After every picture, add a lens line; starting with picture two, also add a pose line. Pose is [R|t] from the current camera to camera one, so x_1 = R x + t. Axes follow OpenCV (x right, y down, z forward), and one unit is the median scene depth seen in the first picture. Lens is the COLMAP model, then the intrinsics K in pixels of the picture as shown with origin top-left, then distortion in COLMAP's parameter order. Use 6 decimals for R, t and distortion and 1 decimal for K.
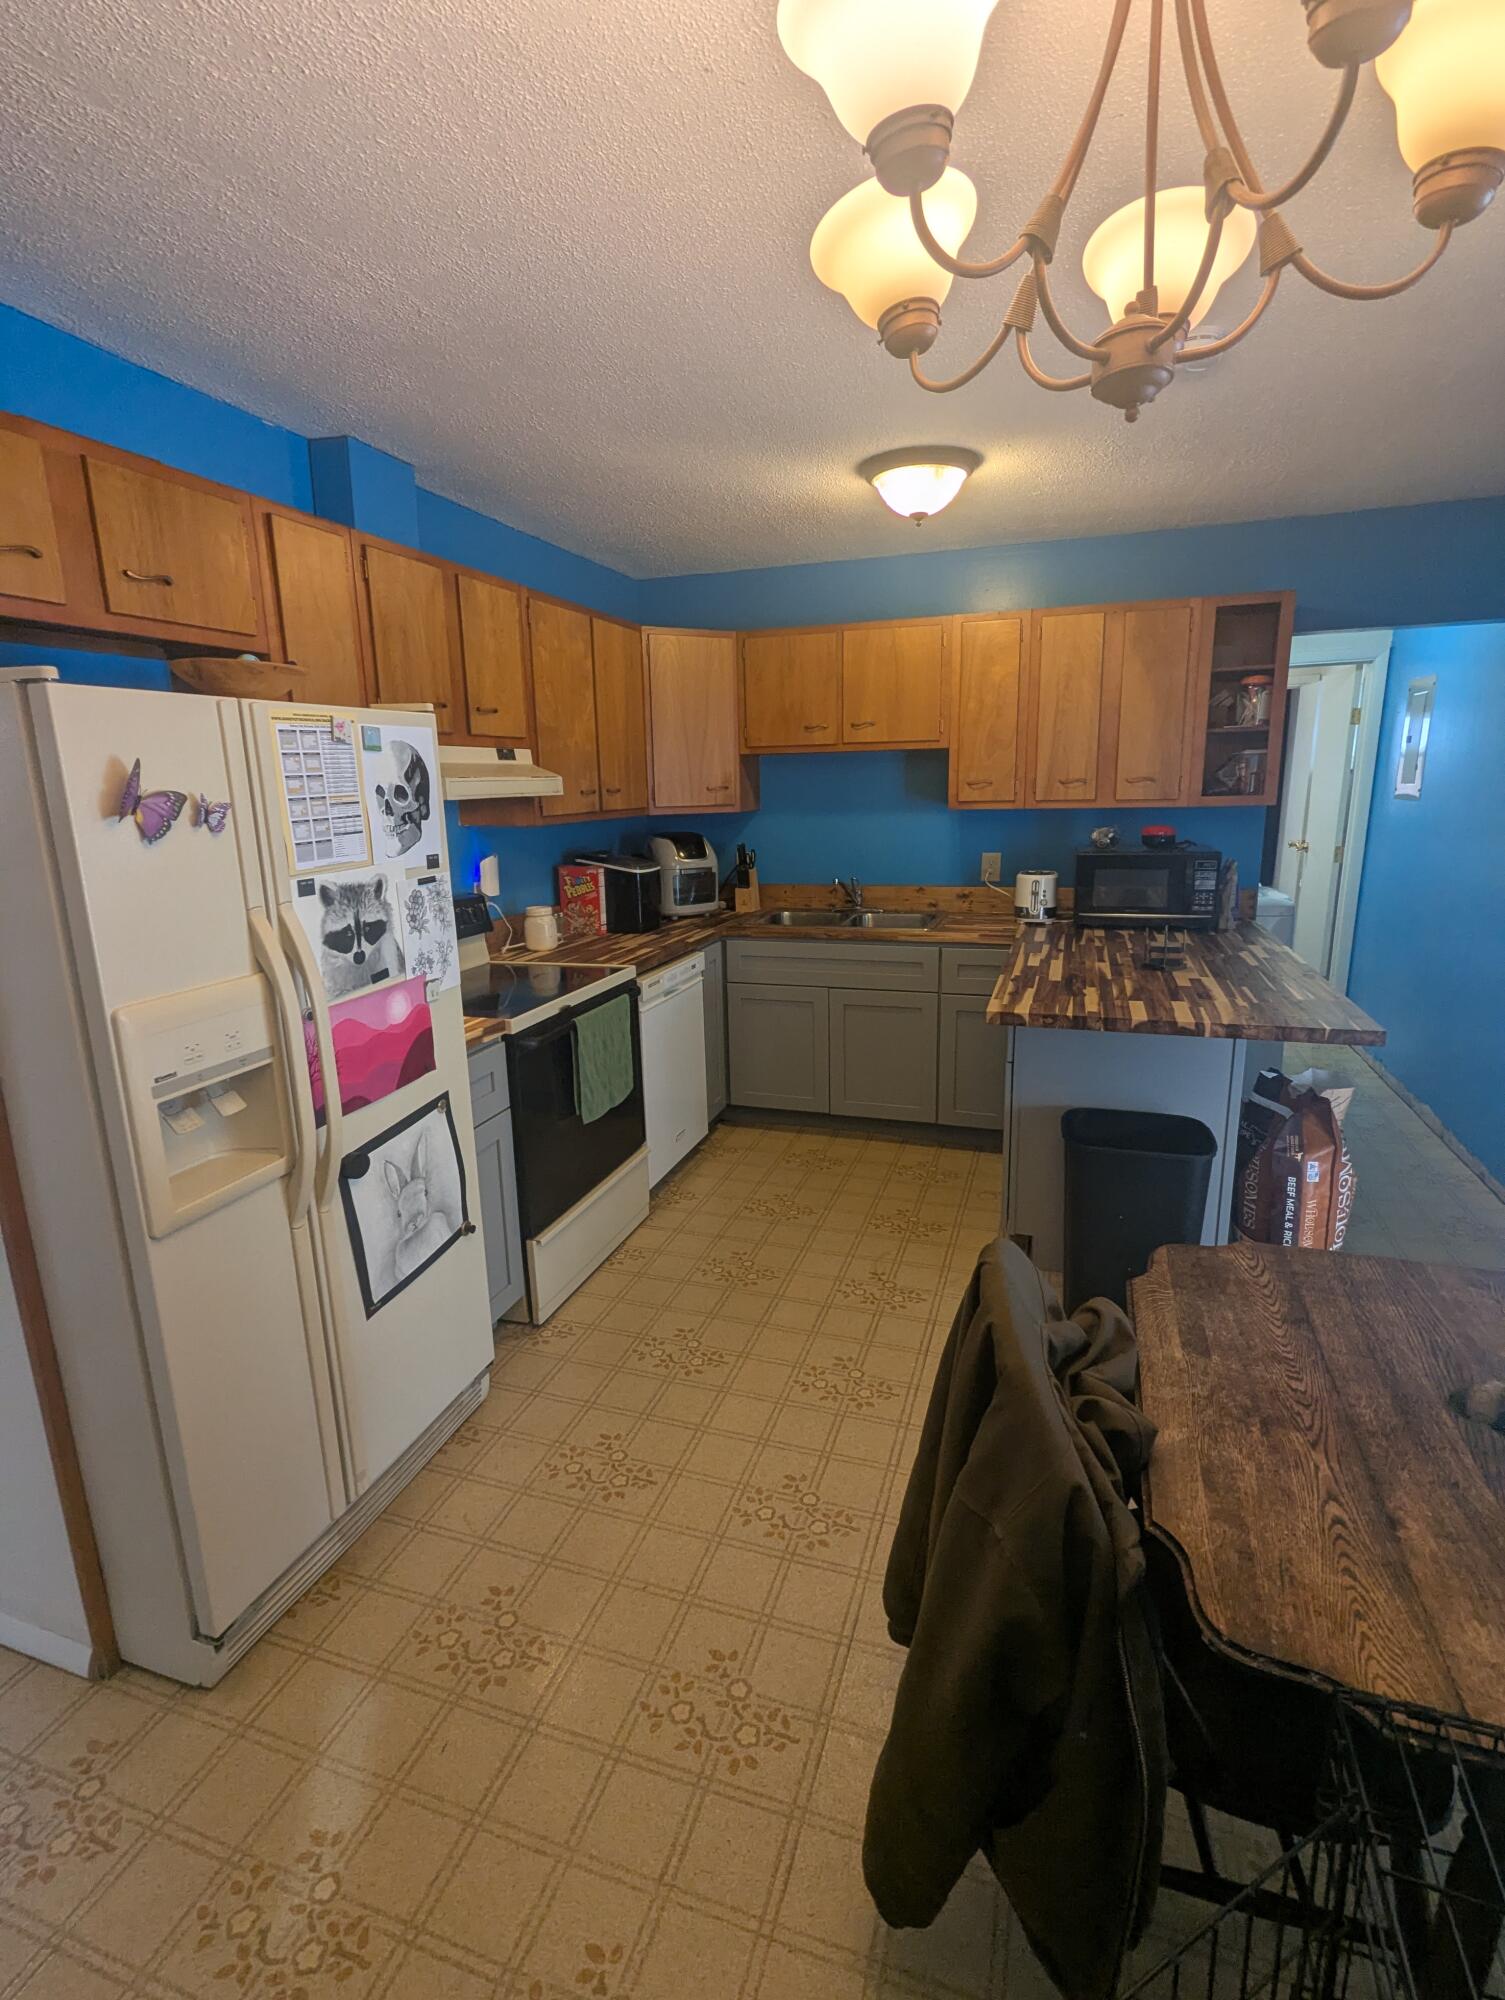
lens RADIAL K [[949.6, 0, 757.6], [0, 949.6, 1004.5], [0, 0, 1]] dist [-0.000769, -0.000680]
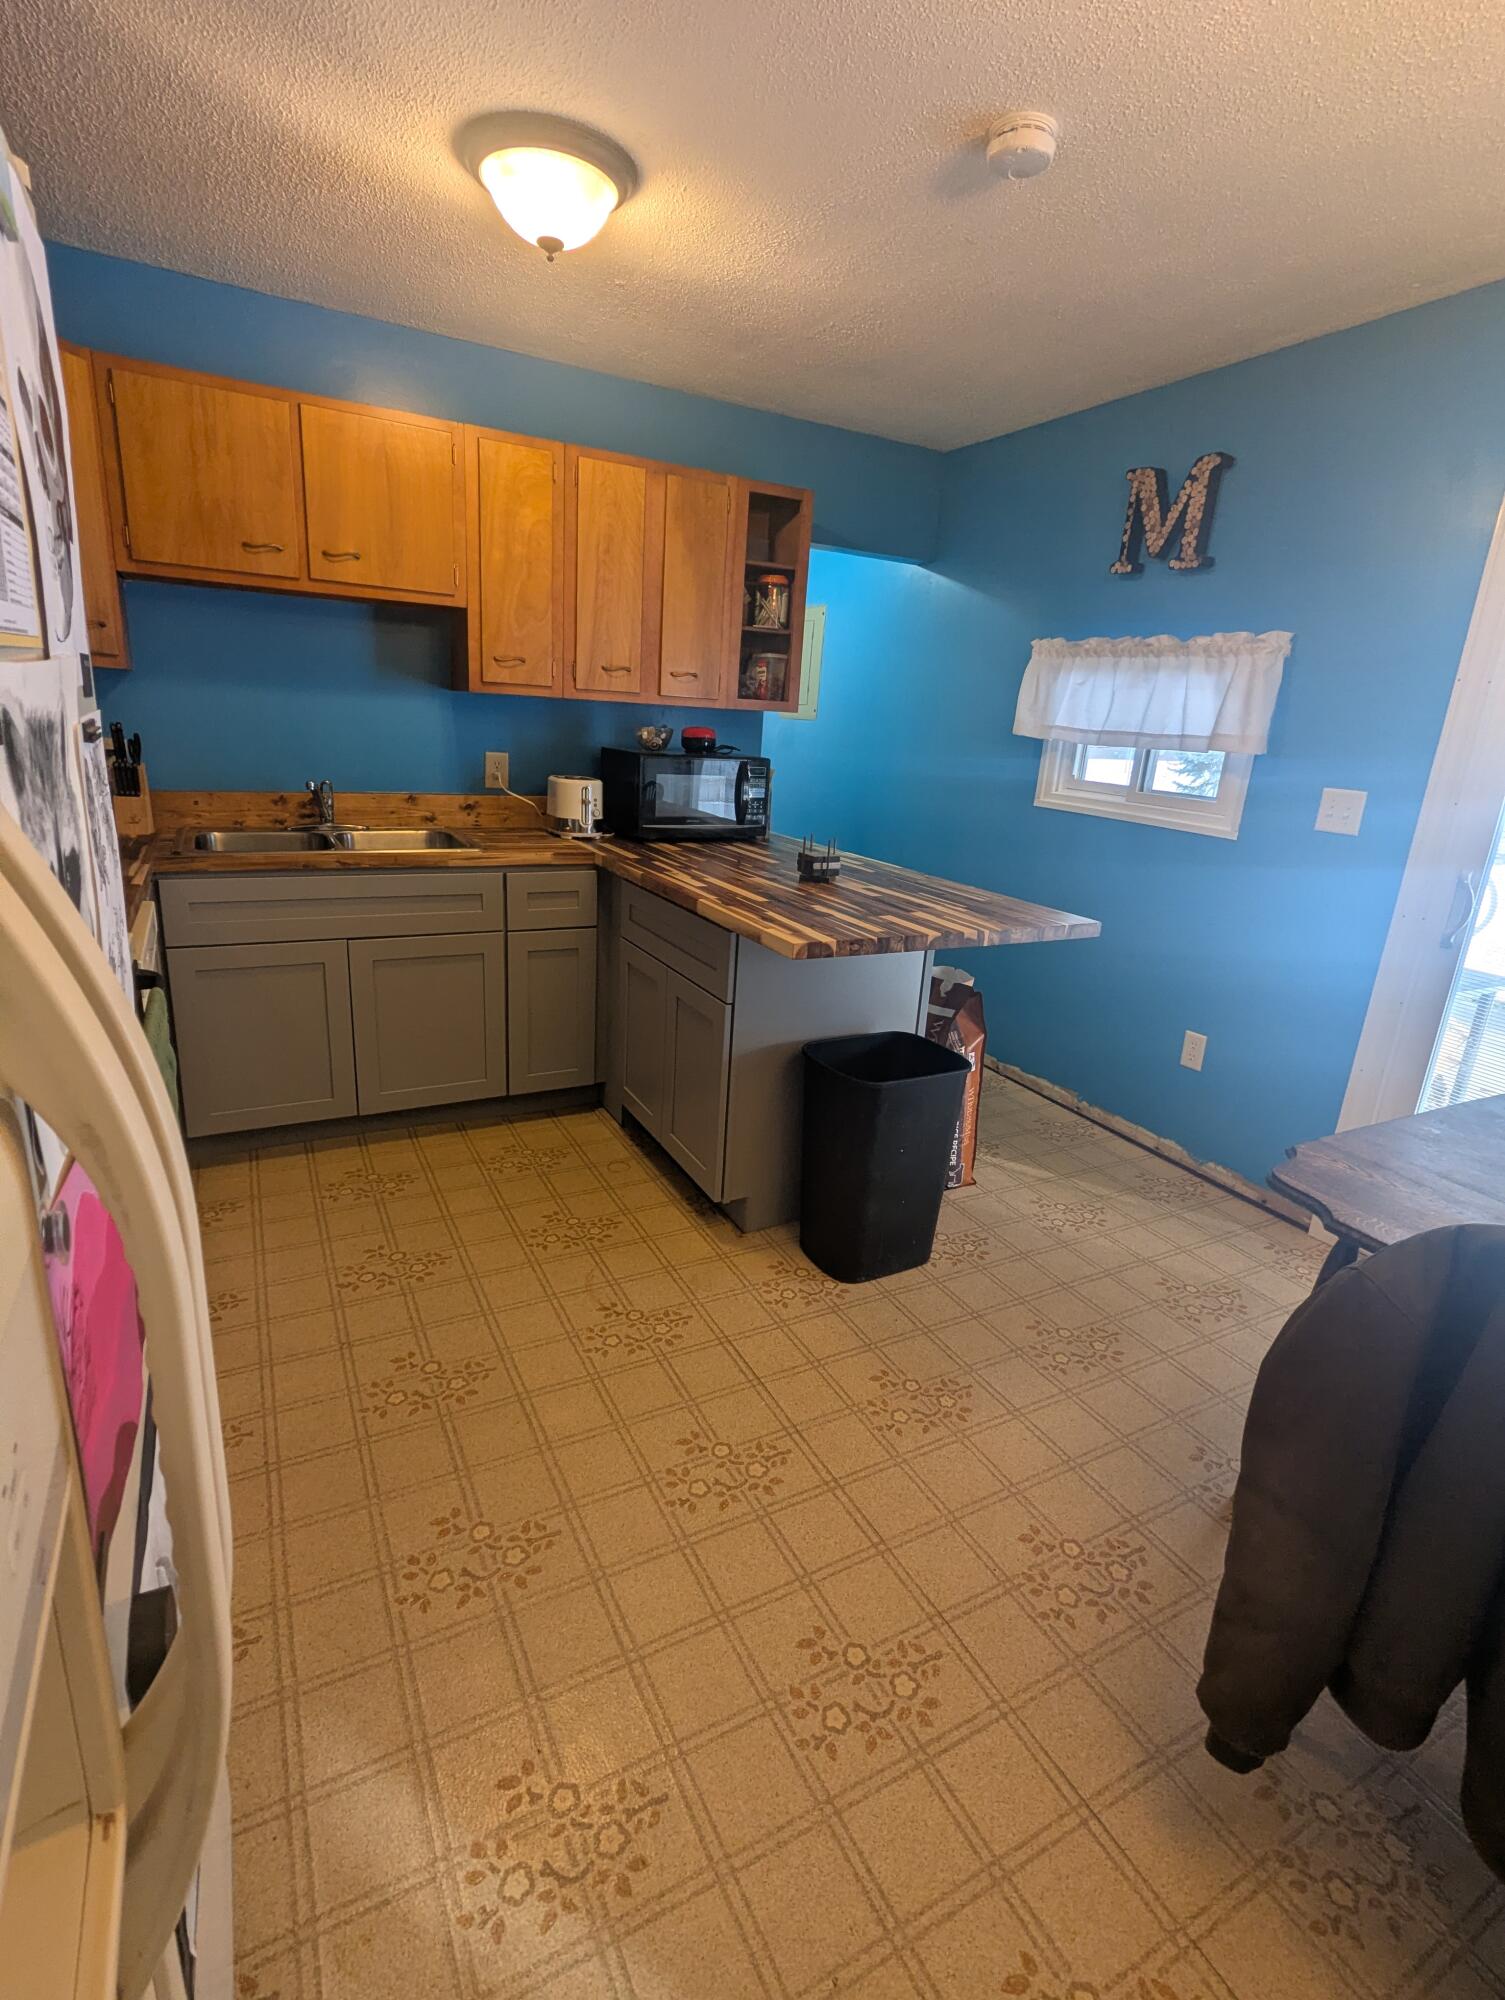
lens RADIAL K [[949.6, 0, 758.2], [0, 949.6, 998.4], [0, 0, 1]] dist [-0.000769, -0.000680]
pose [[0.681373, -0.147286, 0.716965, -0.236612], [0.092905, 0.989025, 0.114882, -0.028181], [-0.726017, -0.011668, 0.687578, 0.315490]]
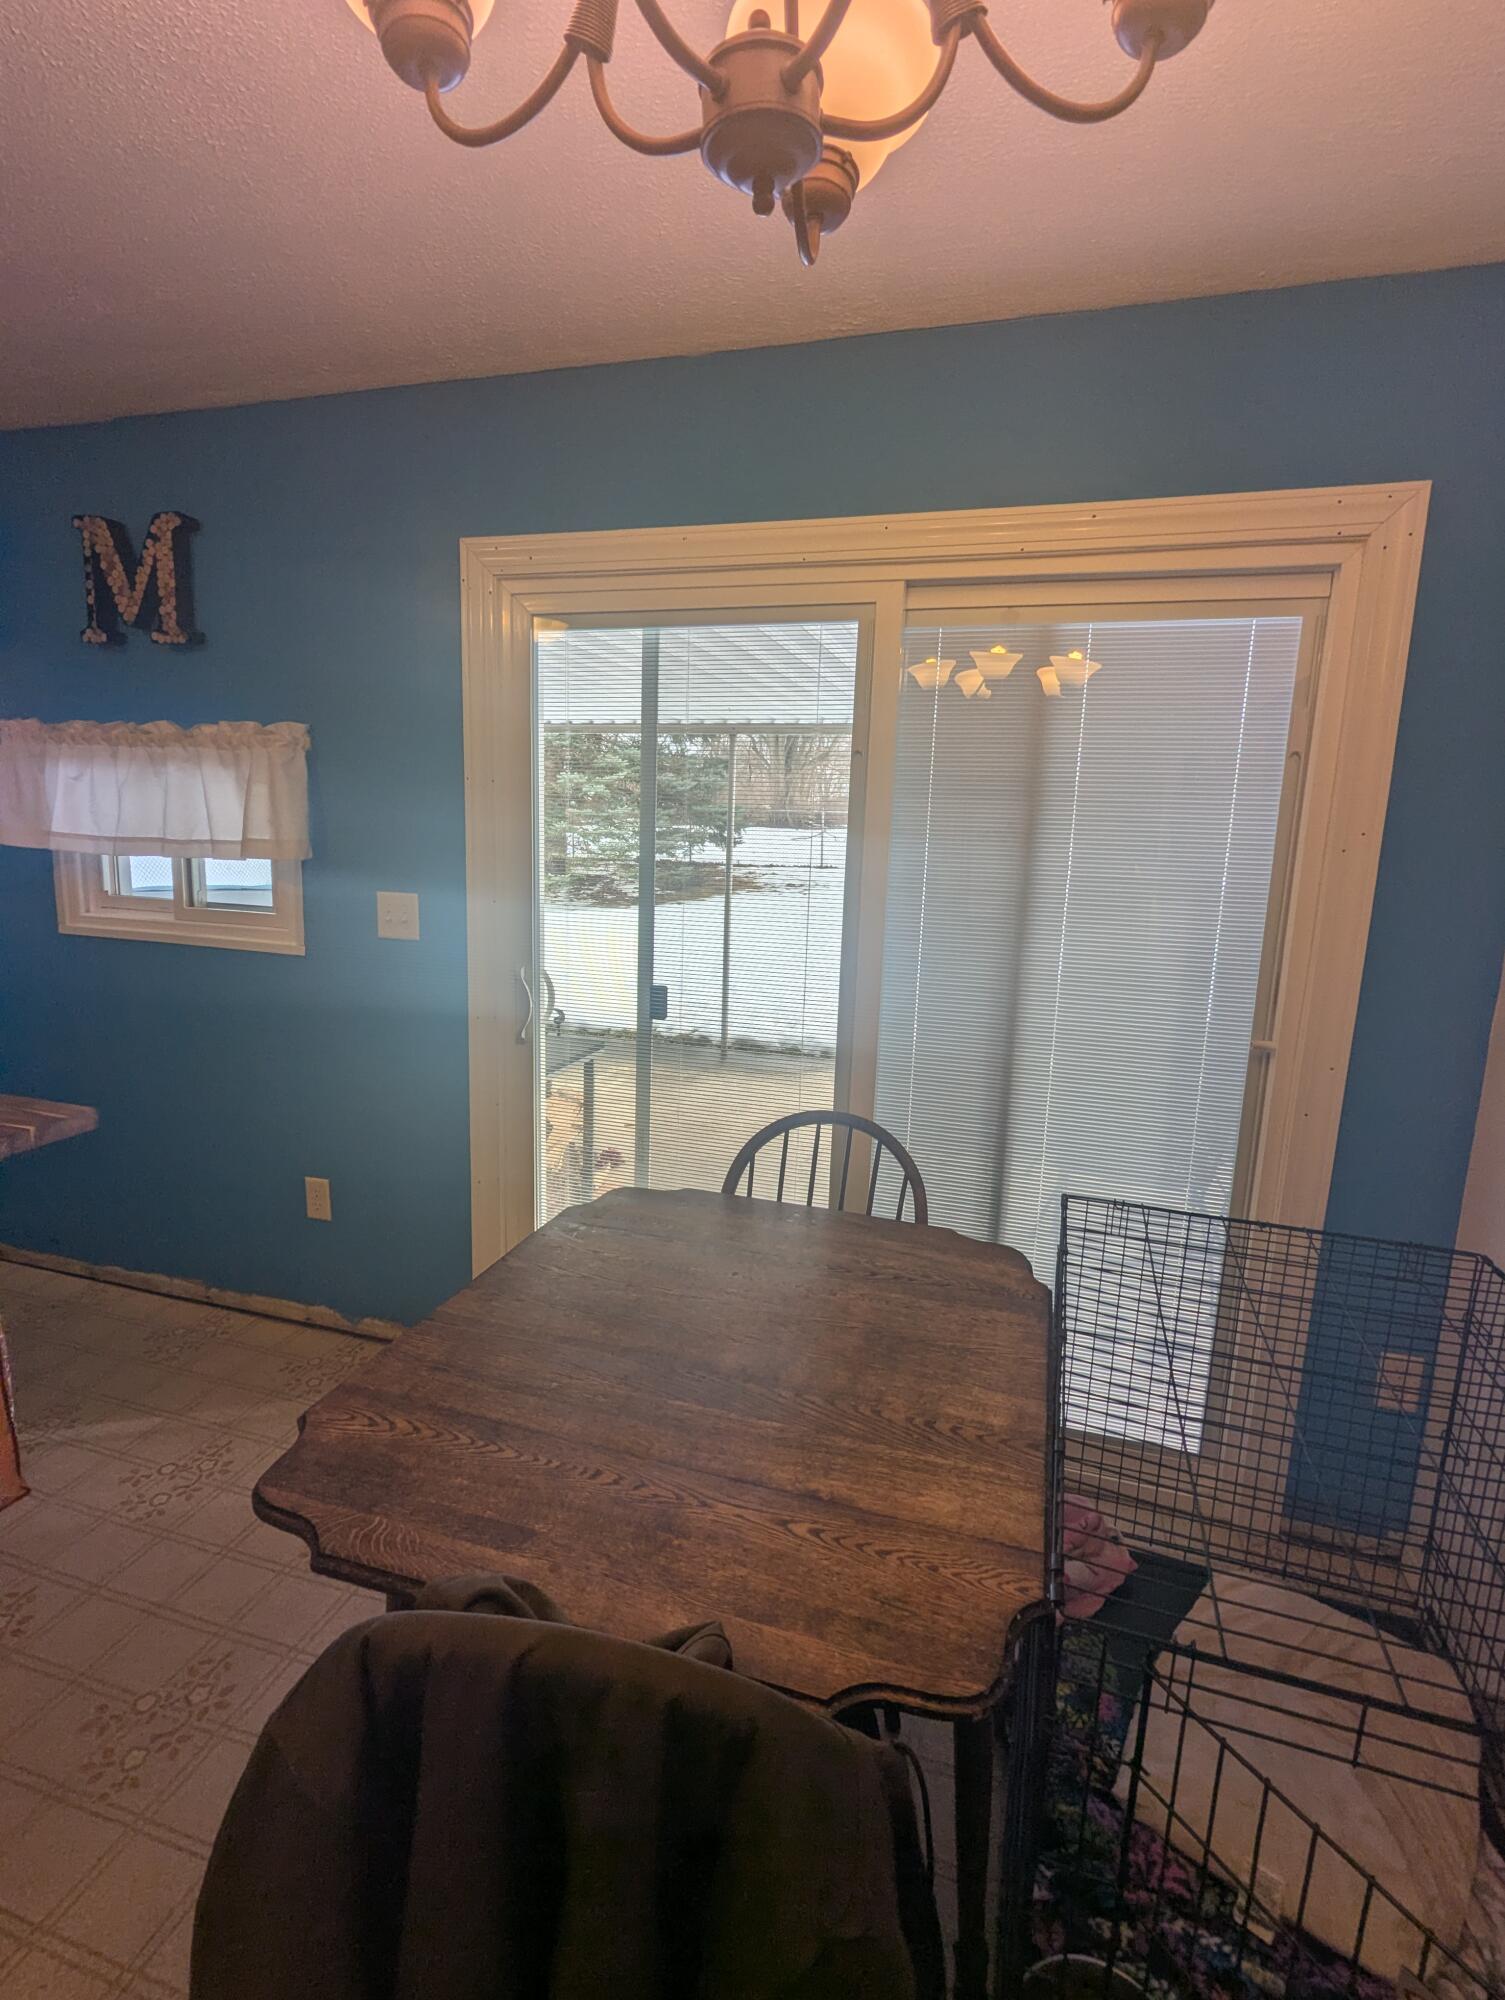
lens RADIAL K [[949.6, 0, 757.0], [0, 949.6, 1000.8], [0, 0, 1]] dist [-0.000769, -0.000680]
pose [[-0.027857, -0.168659, 0.985281, -0.076298], [0.202828, 0.964206, 0.170785, -0.049354], [-0.978818, 0.204600, 0.007349, 0.253227]]
